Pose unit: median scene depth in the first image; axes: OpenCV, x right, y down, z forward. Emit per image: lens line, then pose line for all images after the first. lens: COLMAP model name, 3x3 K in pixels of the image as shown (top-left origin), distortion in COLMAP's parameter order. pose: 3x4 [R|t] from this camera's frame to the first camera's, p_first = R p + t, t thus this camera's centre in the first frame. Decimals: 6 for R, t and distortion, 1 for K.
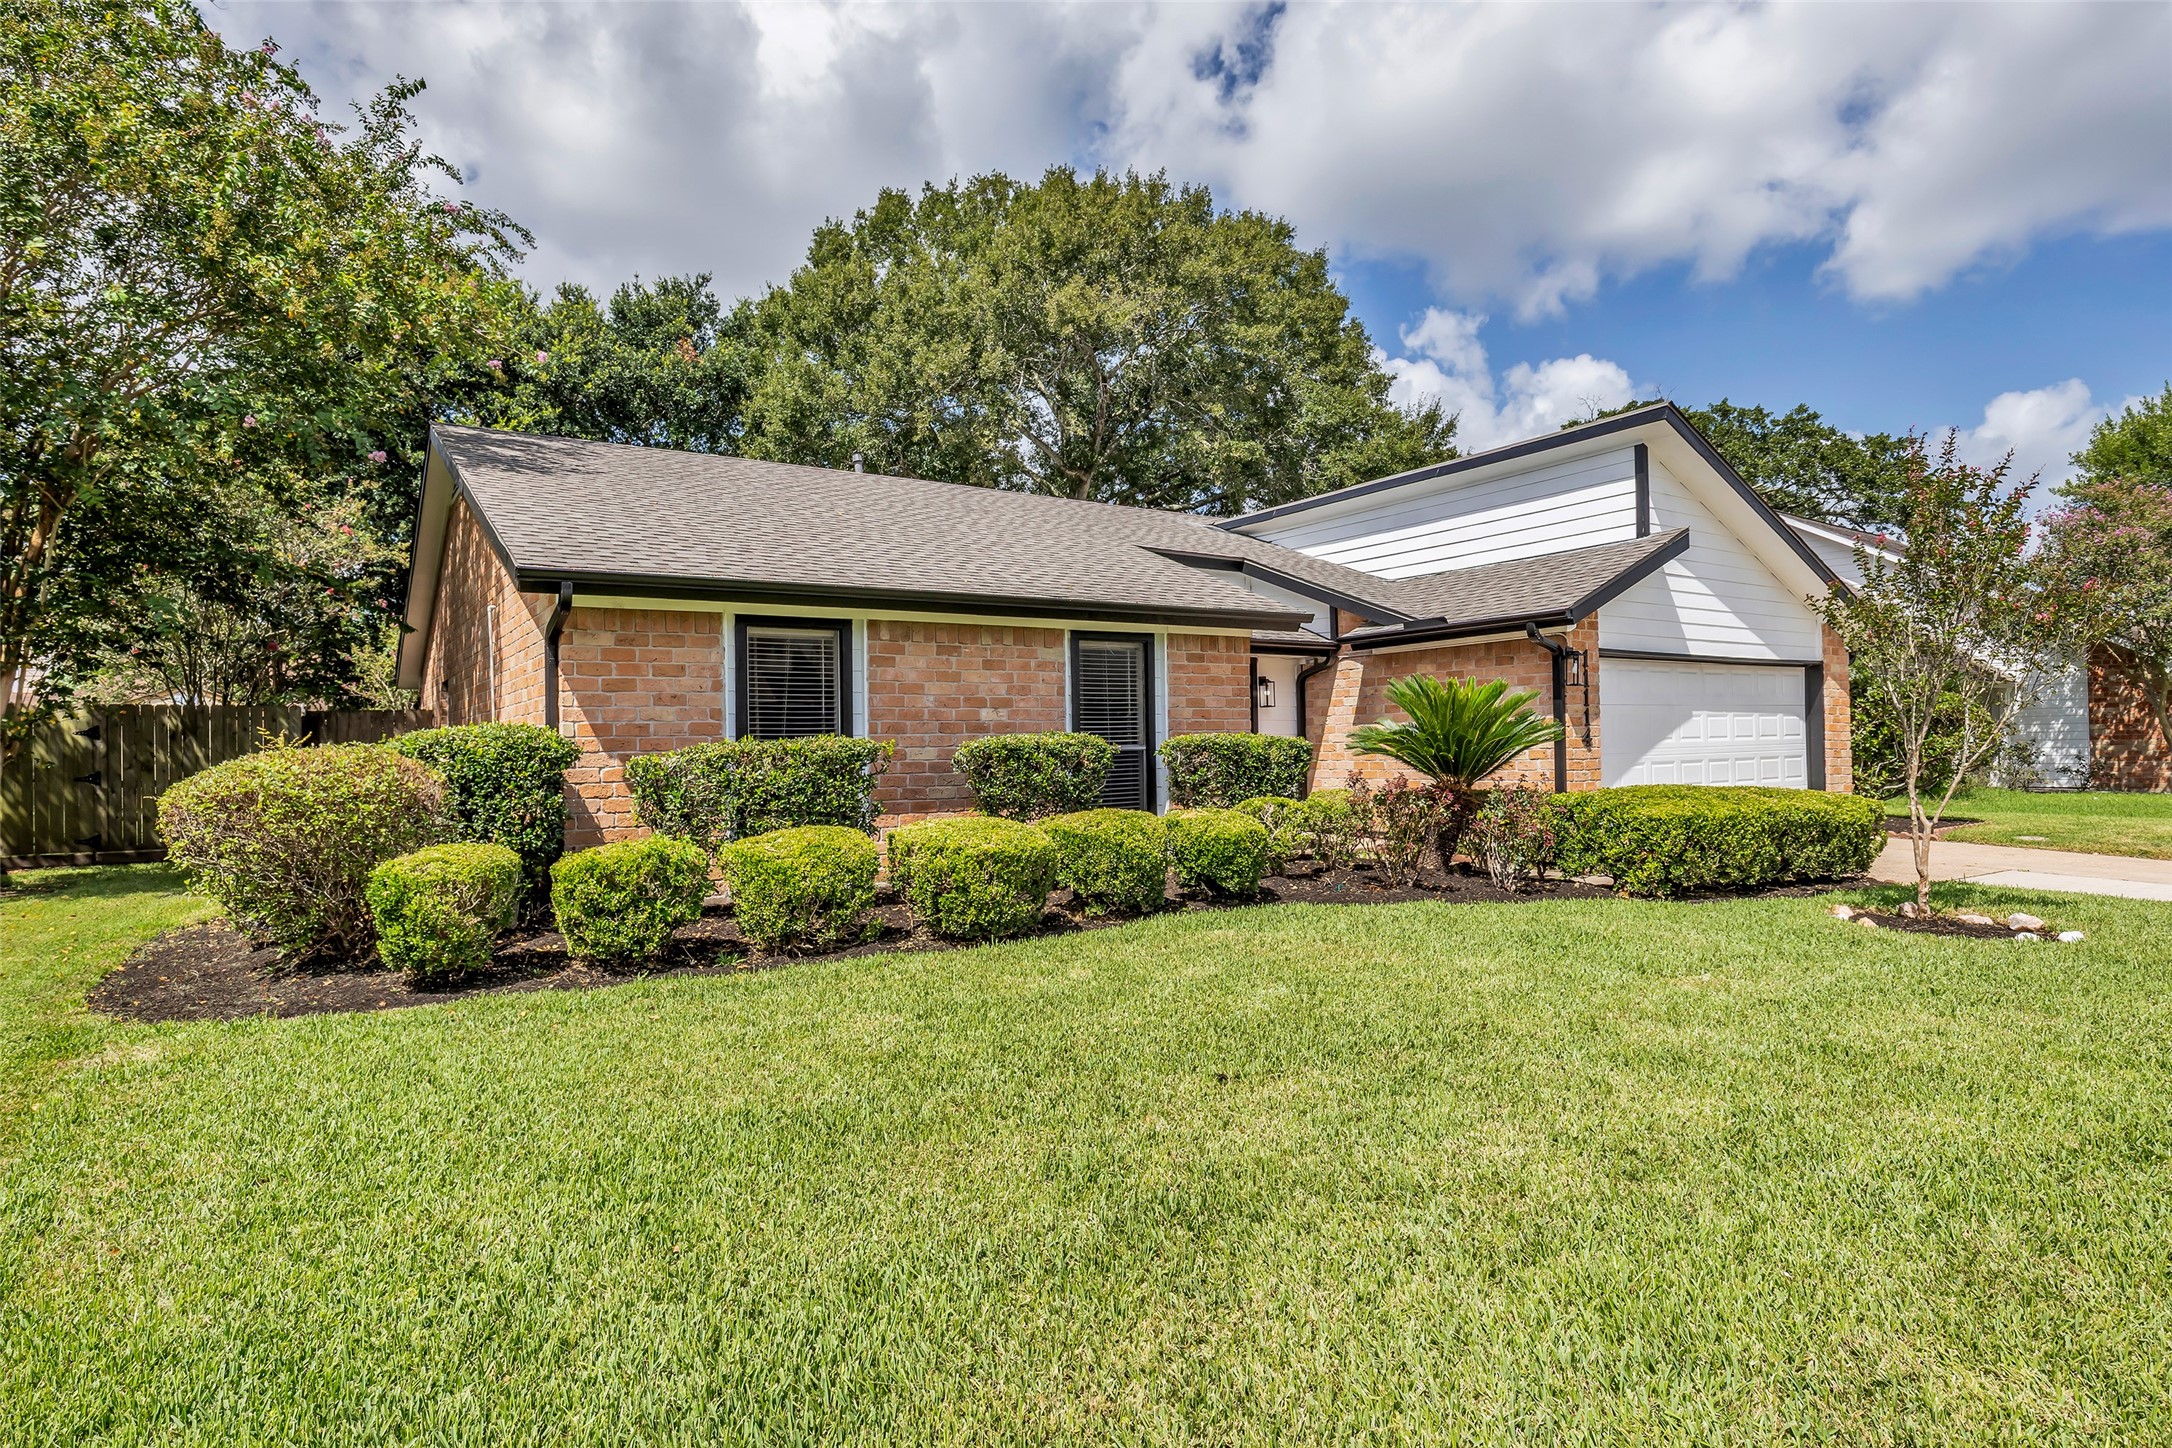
lens RADIAL K [[994.7, 0, 1086.5], [0, 994.7, 721.9], [0, 0, 1]] dist [-0.013982, 0.000357]
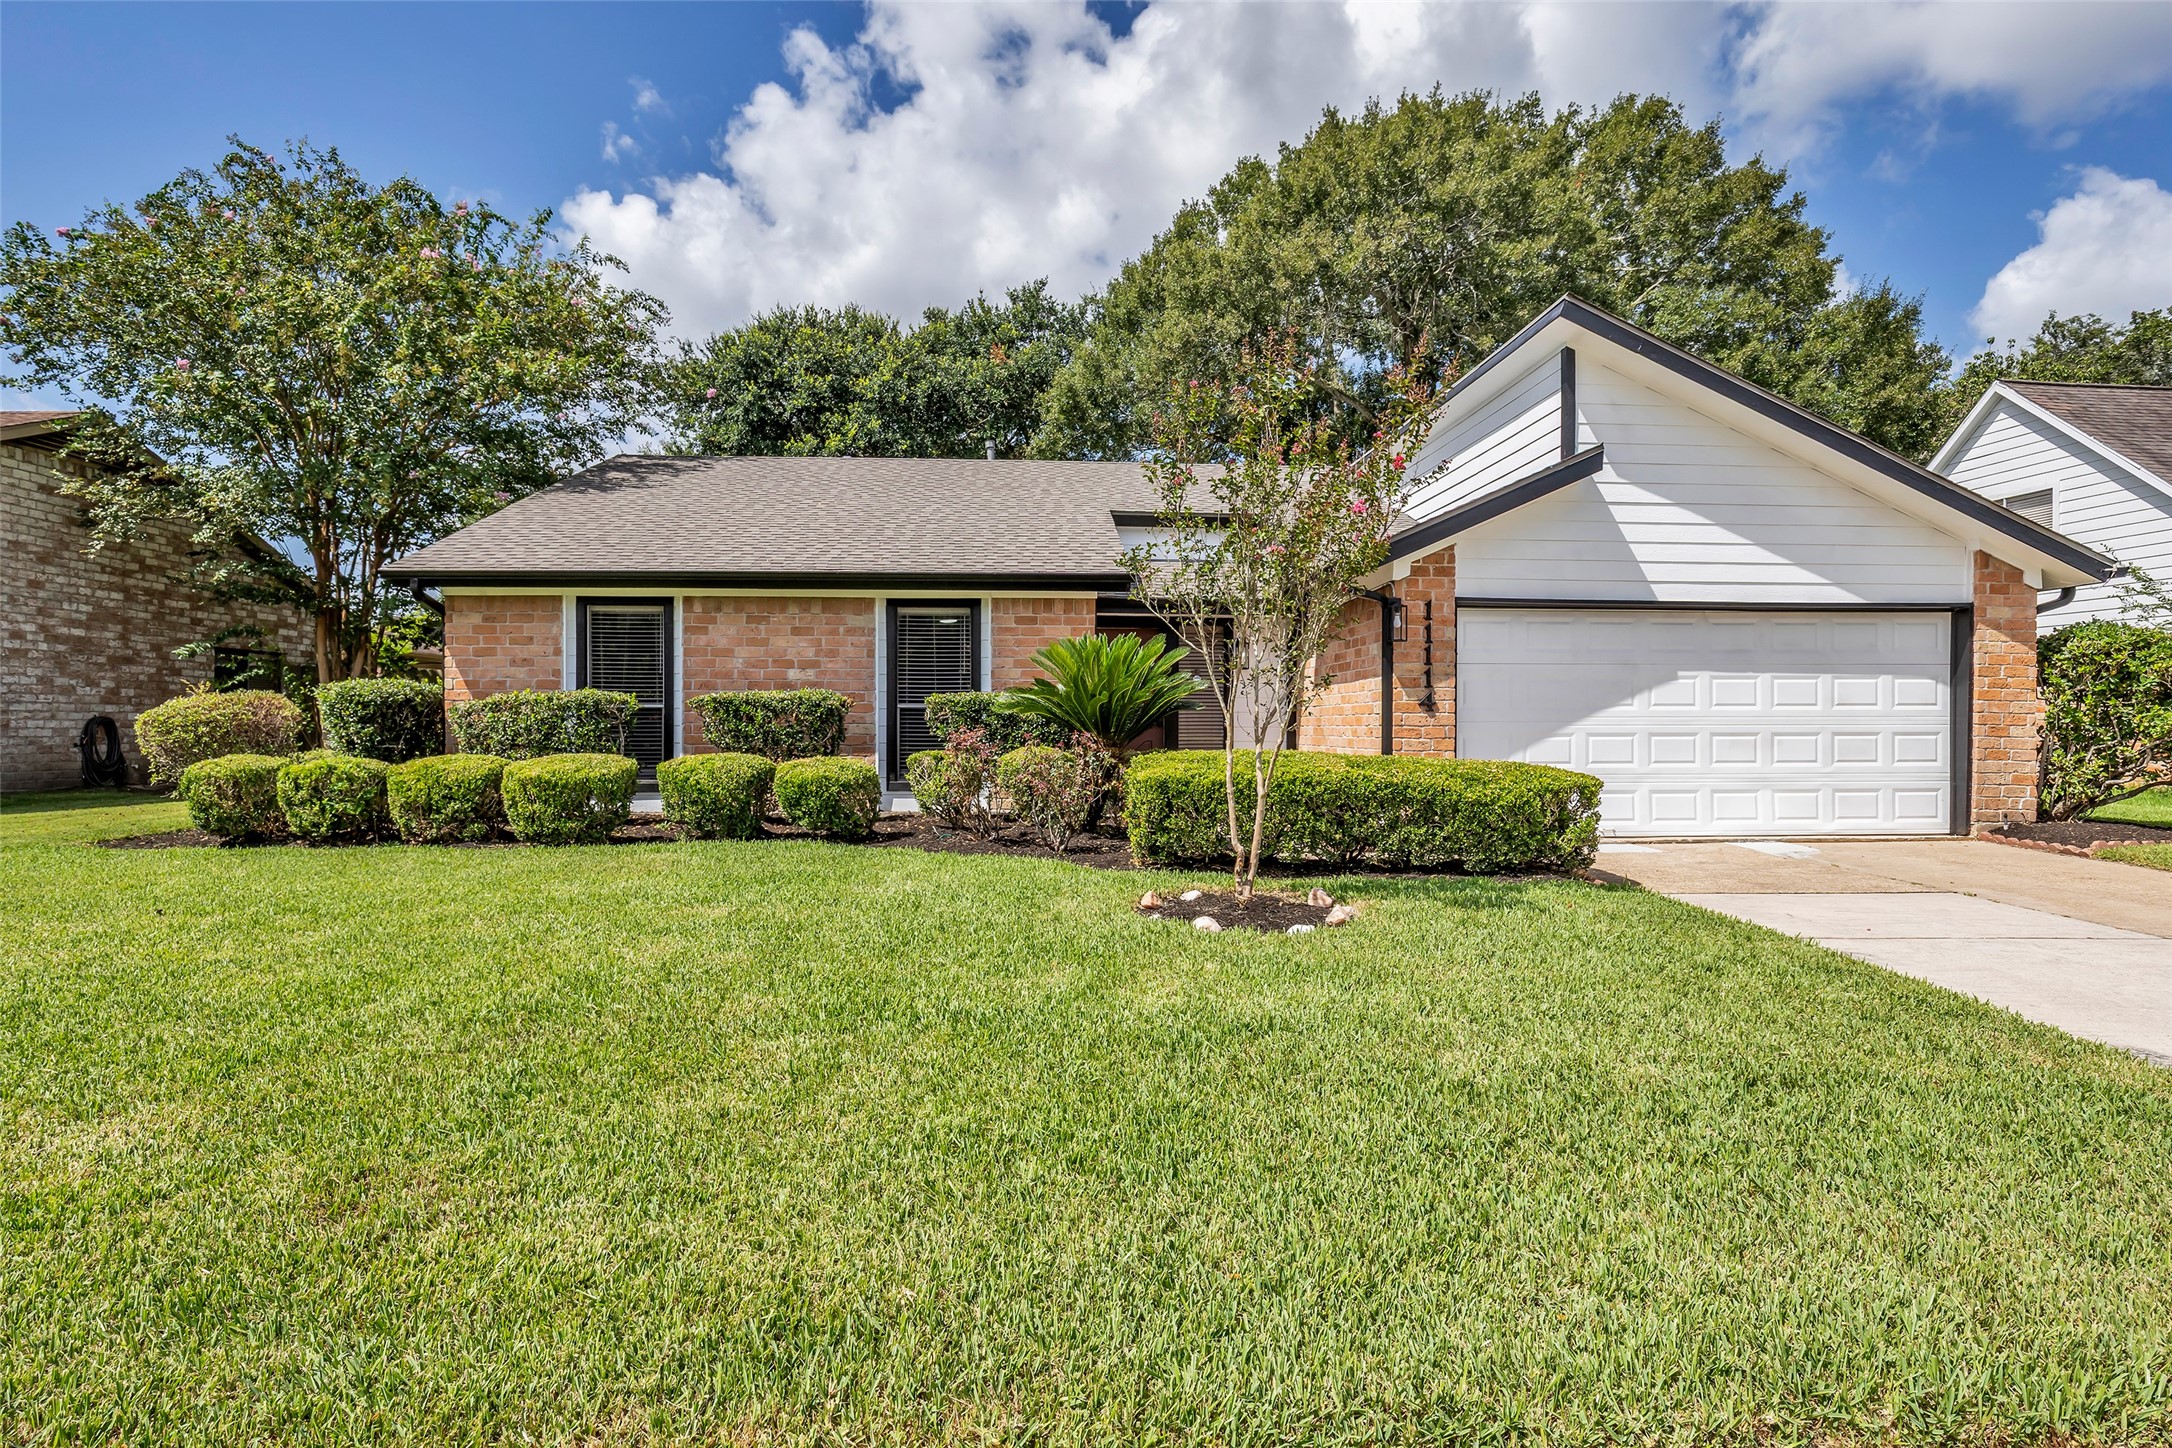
lens RADIAL K [[1010.8, 0, 1079.1], [0, 1010.8, 676.5], [0, 0, 1]] dist [-0.001145, -0.000136]
pose [[0.900218, -0.000093, -0.435439, 0.670309], [-0.005812, 0.999908, -0.012229, 0.007448], [0.435401, 0.013539, 0.900135, 0.078227]]
